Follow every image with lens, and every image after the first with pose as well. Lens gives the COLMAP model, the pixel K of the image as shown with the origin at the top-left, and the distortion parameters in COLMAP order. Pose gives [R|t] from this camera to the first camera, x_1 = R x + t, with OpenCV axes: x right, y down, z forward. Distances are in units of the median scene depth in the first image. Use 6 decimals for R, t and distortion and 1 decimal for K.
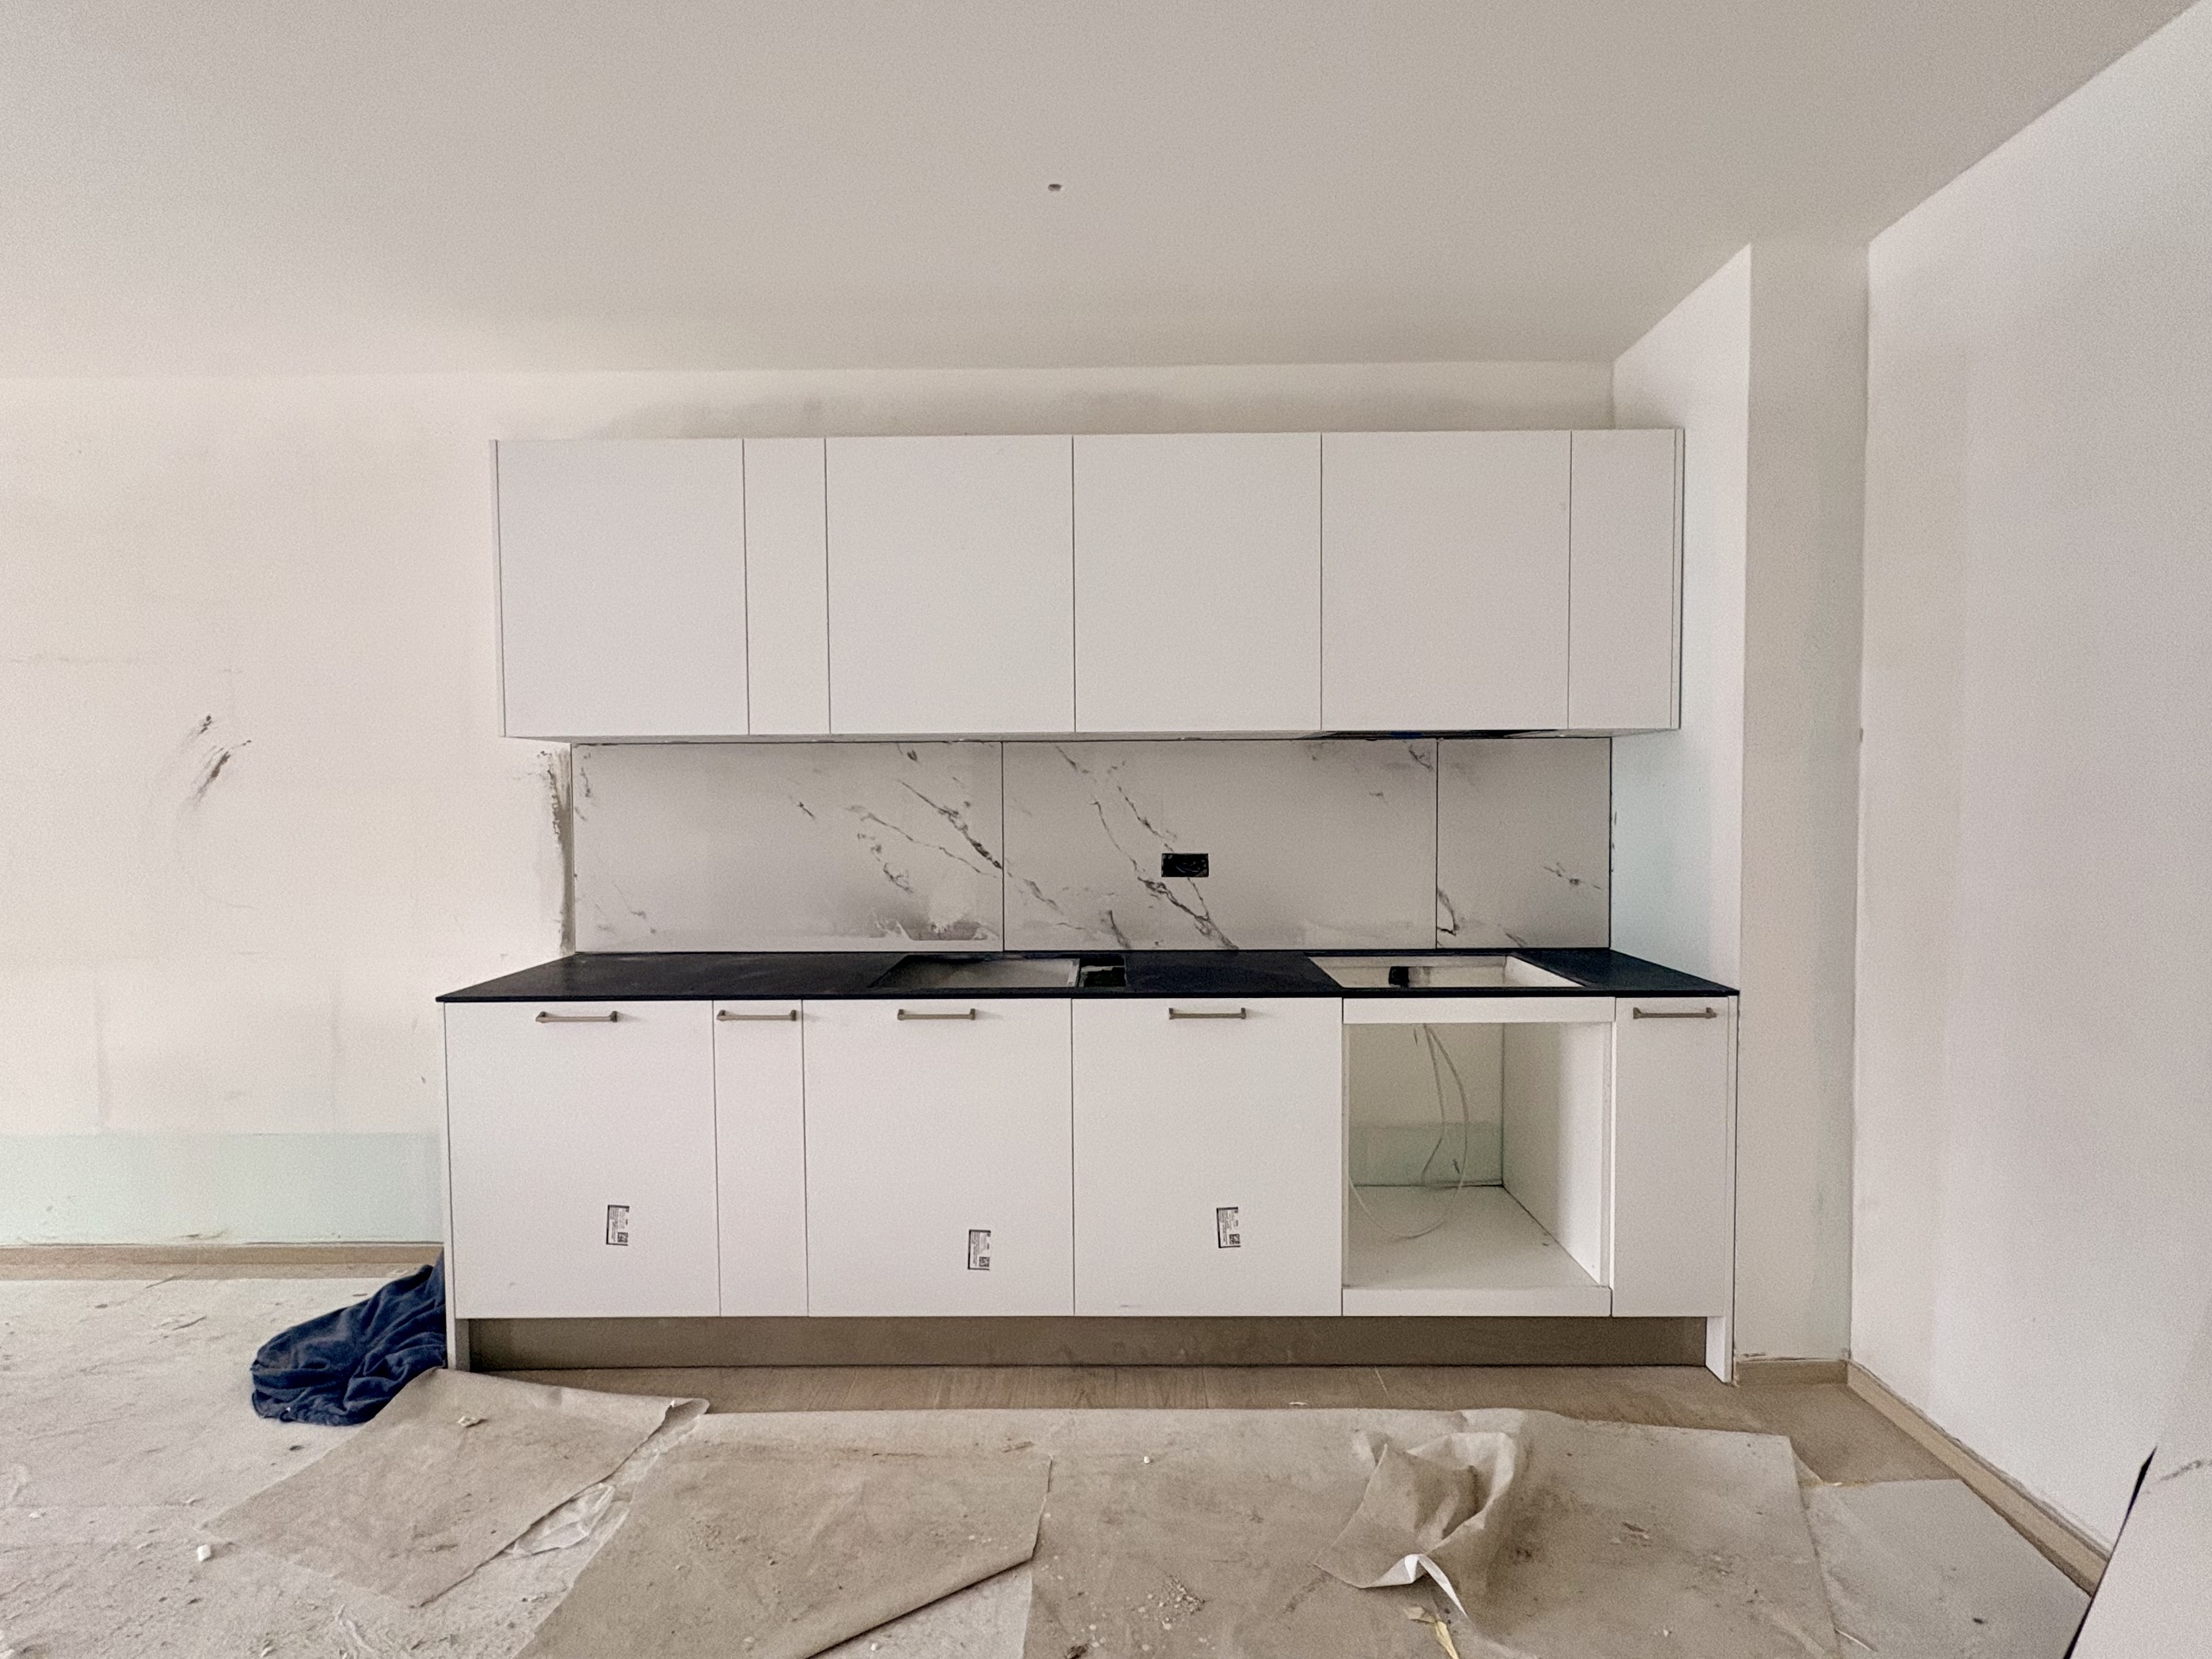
lens RADIAL K [[1044.0, 0, 1106.0], [0, 1044.0, 829.5], [0, 0, 1]] dist [0.002829, -0.000522]
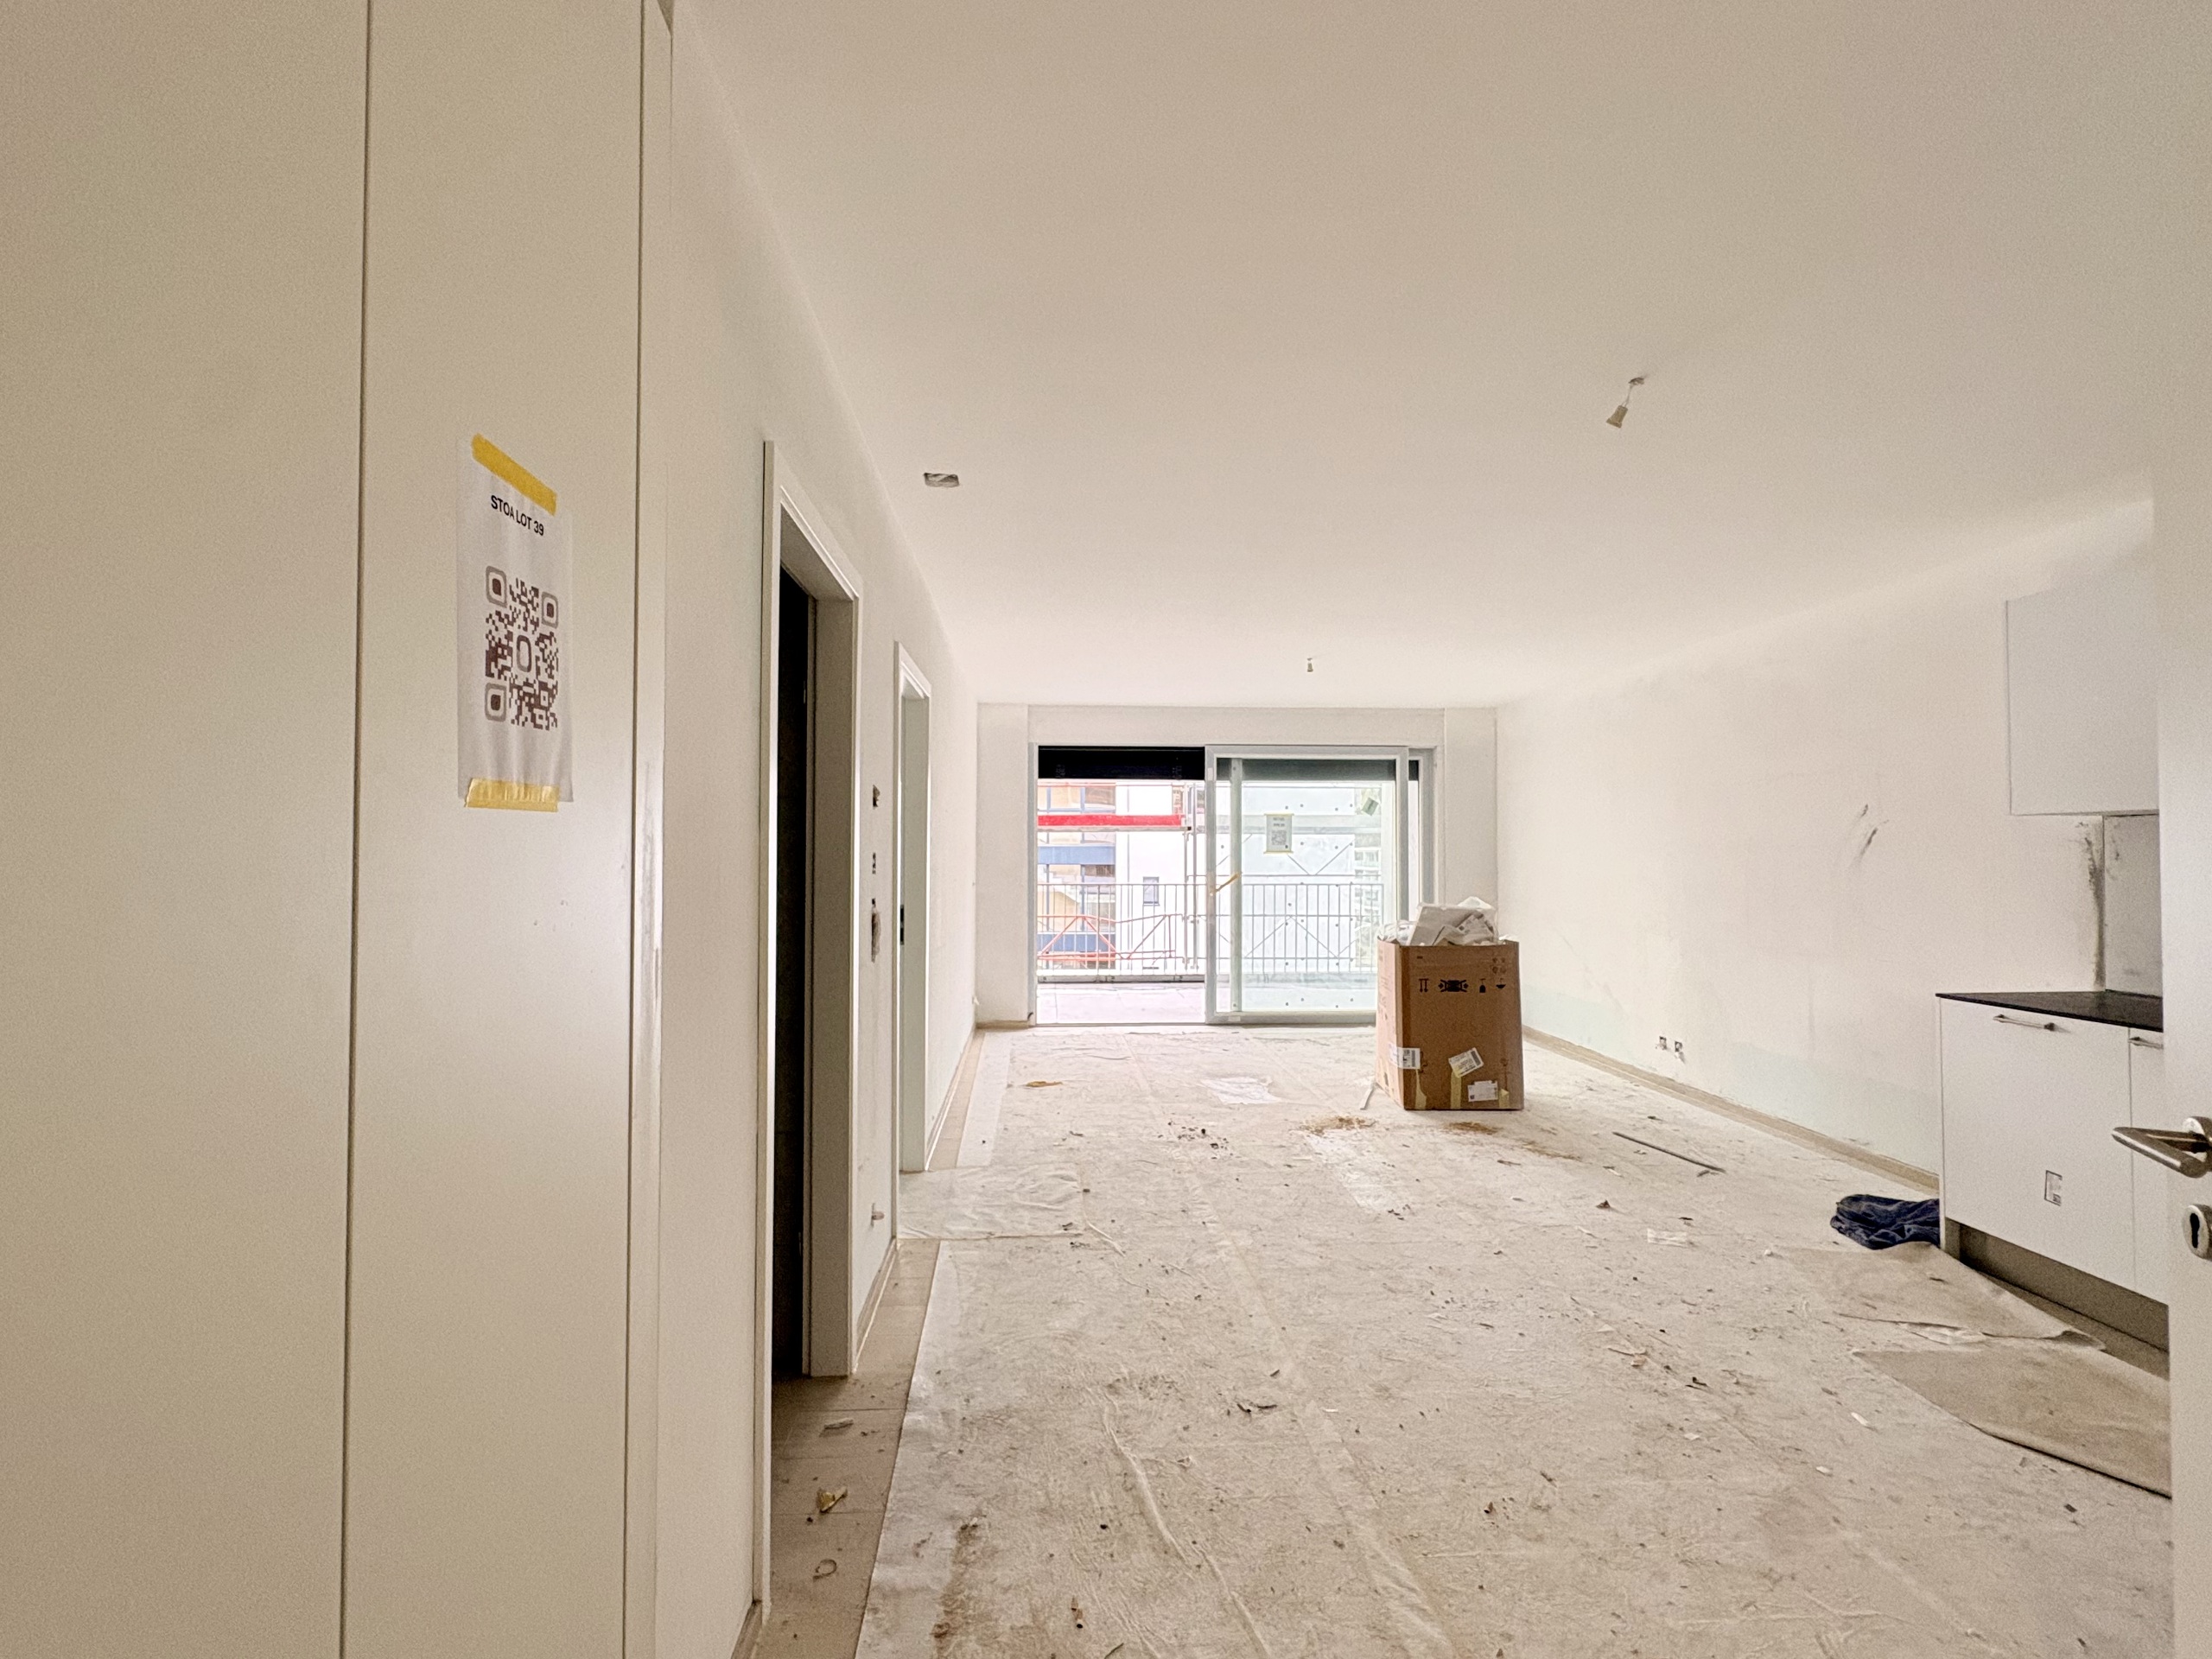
lens RADIAL K [[1044.0, 0, 1106.0], [0, 1044.0, 829.5], [0, 0, 1]] dist [0.002829, -0.000522]
pose [[0.072632, -0.017132, -0.997212, 0.754351], [-0.035659, 0.999169, -0.019763, -0.001489], [0.996721, 0.036995, 0.071961, -0.290647]]
